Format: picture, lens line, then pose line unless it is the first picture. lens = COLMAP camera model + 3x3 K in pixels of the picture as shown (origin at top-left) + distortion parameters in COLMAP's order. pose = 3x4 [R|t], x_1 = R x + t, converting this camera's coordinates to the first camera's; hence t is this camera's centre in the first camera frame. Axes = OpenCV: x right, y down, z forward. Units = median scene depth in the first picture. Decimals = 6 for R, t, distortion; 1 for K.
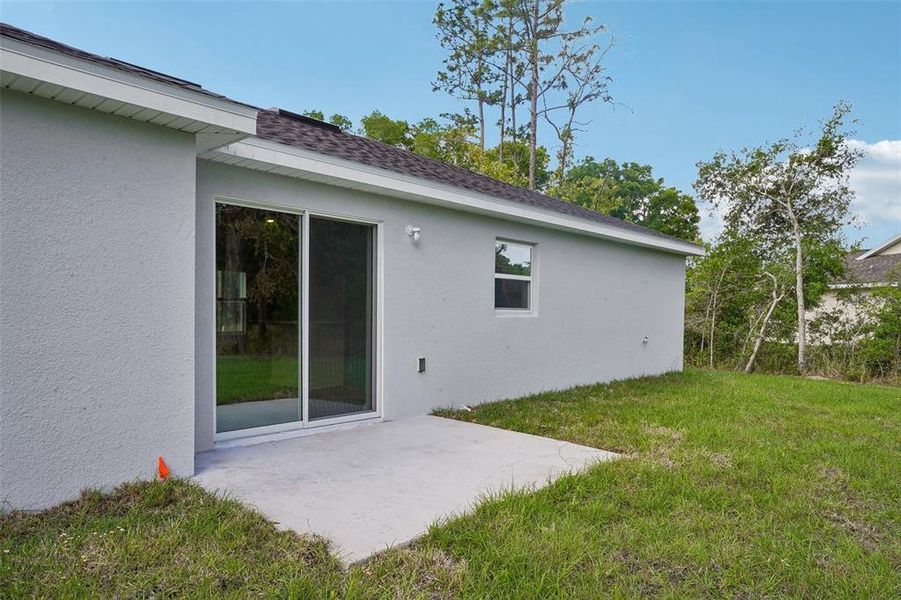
lens RADIAL K [[576.5, 0, 437.0], [0, 576.5, 312.5], [0, 0, 1]] dist [0.040081, 0.000450]
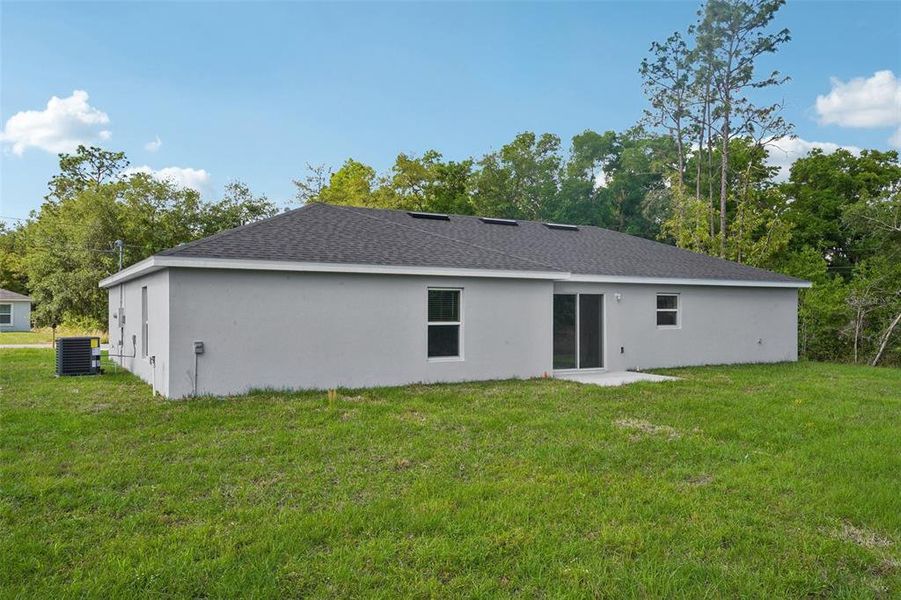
lens RADIAL K [[576.5, 0, 437.0], [0, 576.5, 312.5], [0, 0, 1]] dist [0.040081, 0.000450]
pose [[0.940318, 0.000111, -0.340296, 0.018058], [0.001589, 0.999988, 0.004717, -0.019073], [0.340293, -0.004976, 0.940306, -0.391134]]
